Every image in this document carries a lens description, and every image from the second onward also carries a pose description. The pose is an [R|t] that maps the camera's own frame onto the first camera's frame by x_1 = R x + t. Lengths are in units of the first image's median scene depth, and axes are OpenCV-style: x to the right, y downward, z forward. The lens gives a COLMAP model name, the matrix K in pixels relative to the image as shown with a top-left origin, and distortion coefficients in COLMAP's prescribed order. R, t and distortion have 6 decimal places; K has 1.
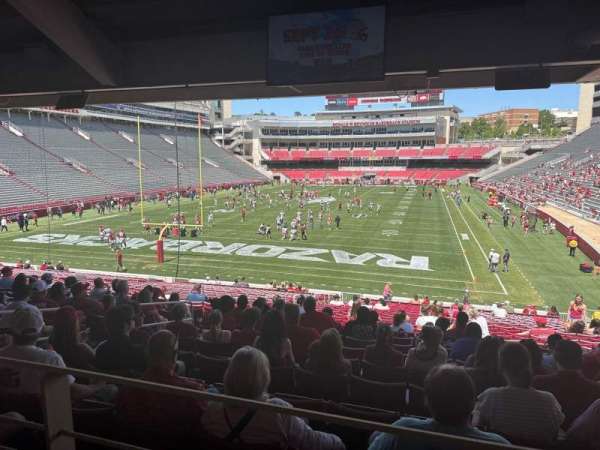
lens RADIAL K [[420.2, 0, 298.1], [0, 420.2, 228.7], [0, 0, 1]] dist [0.092639, -0.126749]
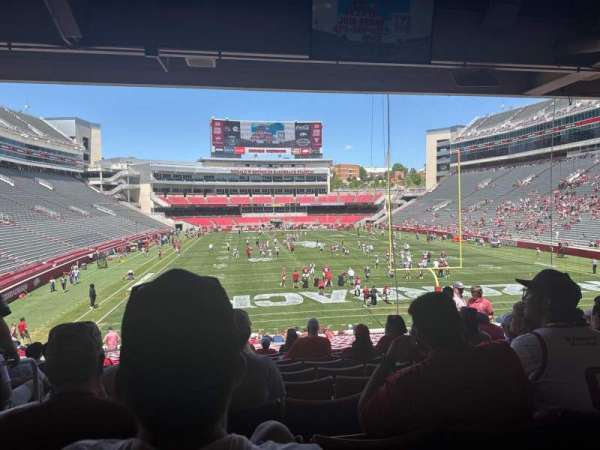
lens RADIAL K [[420.3, 0, 304.0], [0, 420.3, 224.3], [0, 0, 1]] dist [0.133122, -0.208286]
pose [[0.903211, -0.025064, 0.428465, -0.191948], [0.077659, 0.991359, -0.105716, -0.006087], [-0.422113, 0.128758, 0.897353, 0.056308]]
